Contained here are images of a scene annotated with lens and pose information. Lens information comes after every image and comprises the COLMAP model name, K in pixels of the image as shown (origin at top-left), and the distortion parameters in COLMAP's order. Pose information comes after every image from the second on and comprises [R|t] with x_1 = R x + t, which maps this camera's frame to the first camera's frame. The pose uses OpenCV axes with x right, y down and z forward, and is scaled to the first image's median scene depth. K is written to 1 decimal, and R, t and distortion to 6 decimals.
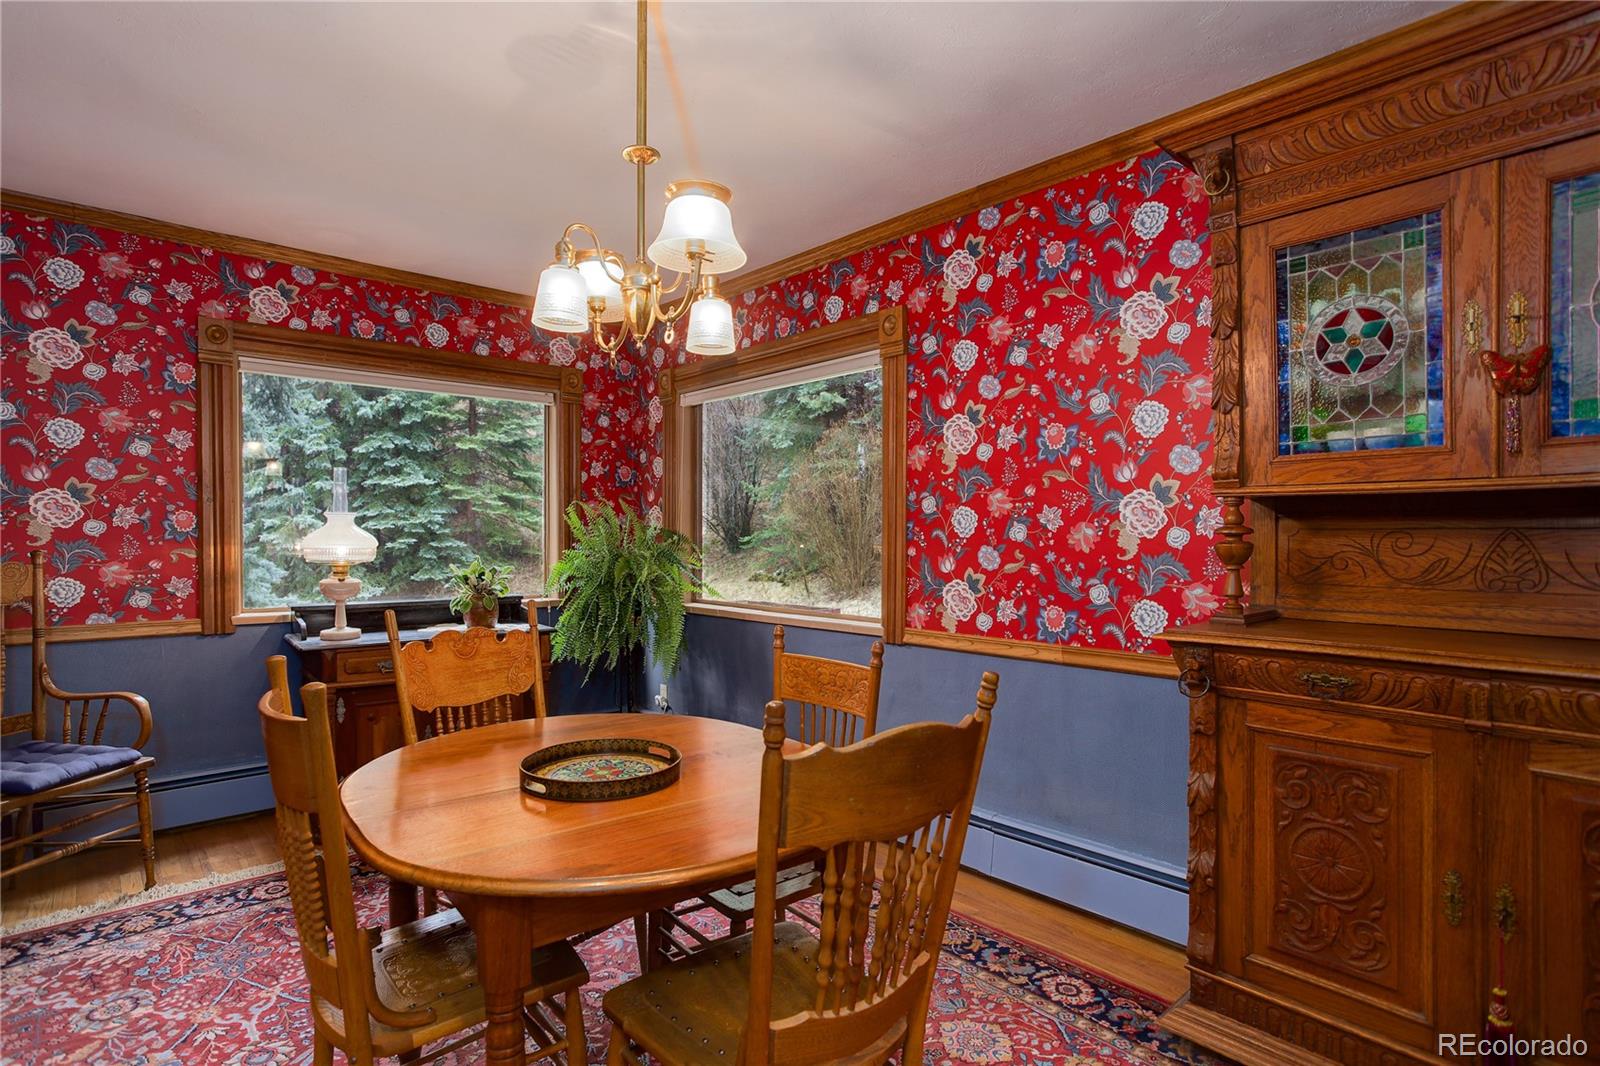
lens RADIAL K [[797.2, 0, 798.0], [0, 797.2, 538.7], [0, 0, 1]] dist [-0.000718, 0.001018]
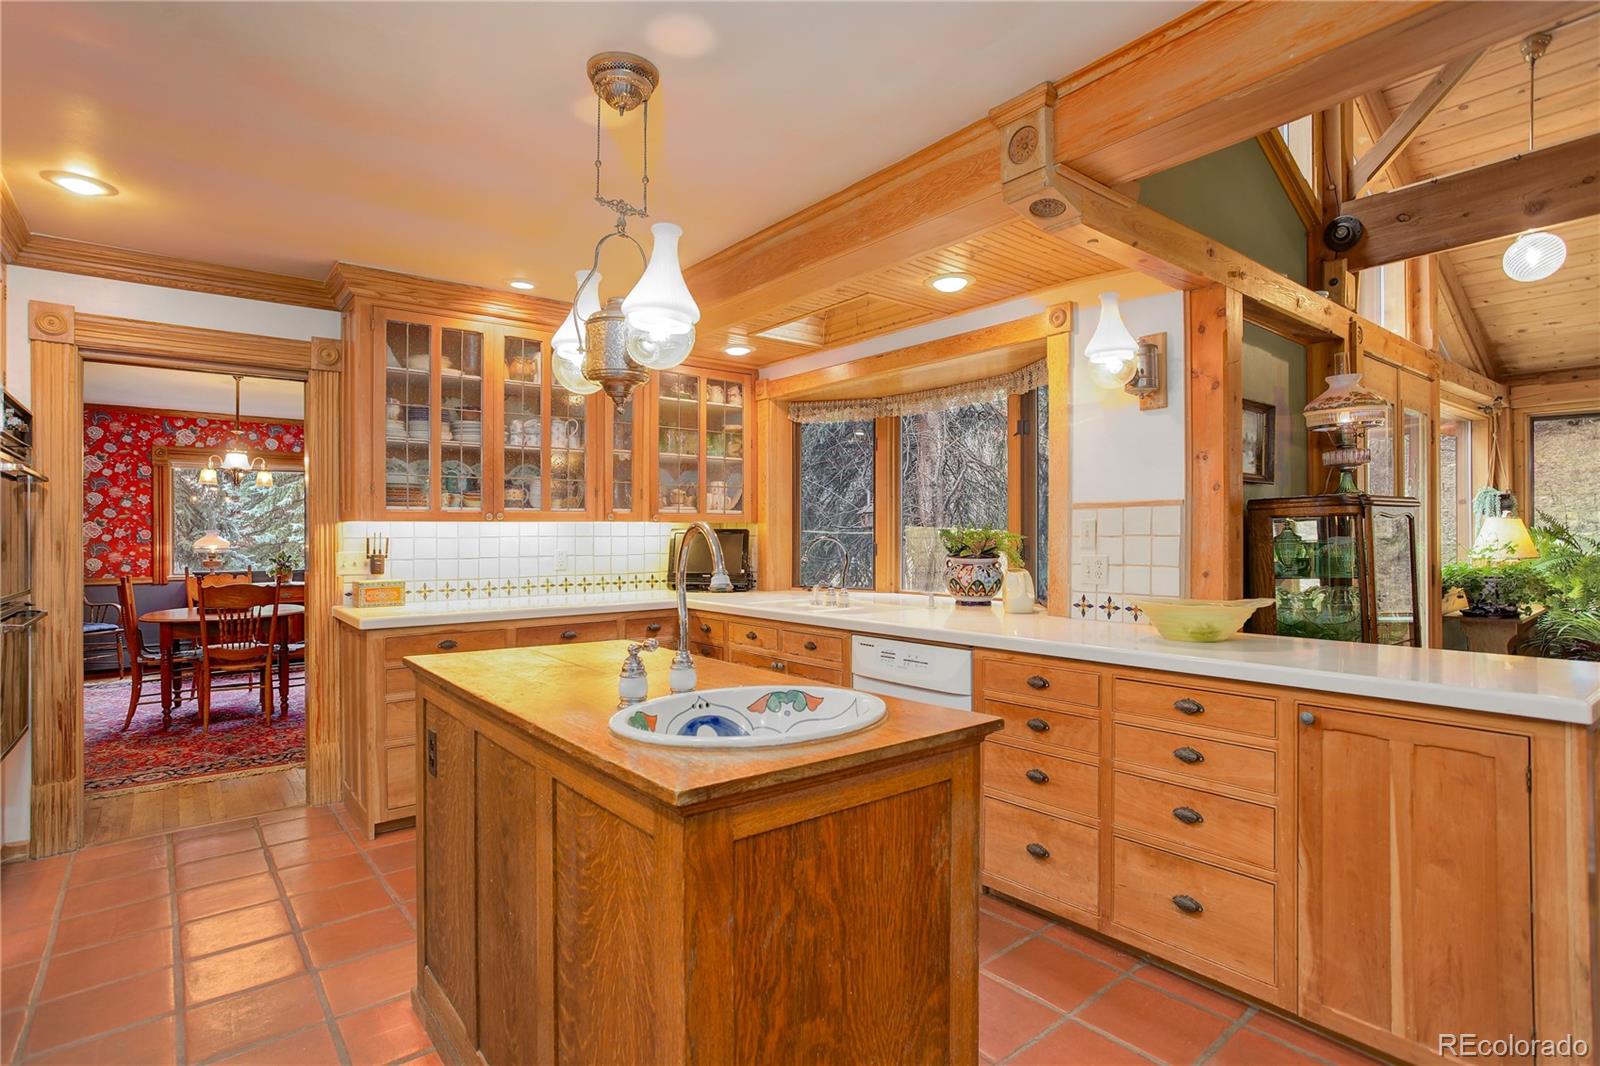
lens RADIAL K [[797.2, 0, 804.3], [0, 797.2, 531.6], [0, 0, 1]] dist [-0.000718, 0.001018]
pose [[0.998460, 0.000641, -0.055471, 1.254543], [-0.001210, 0.999947, -0.010238, -0.009536], [0.055462, 0.010290, 0.998408, -1.190307]]
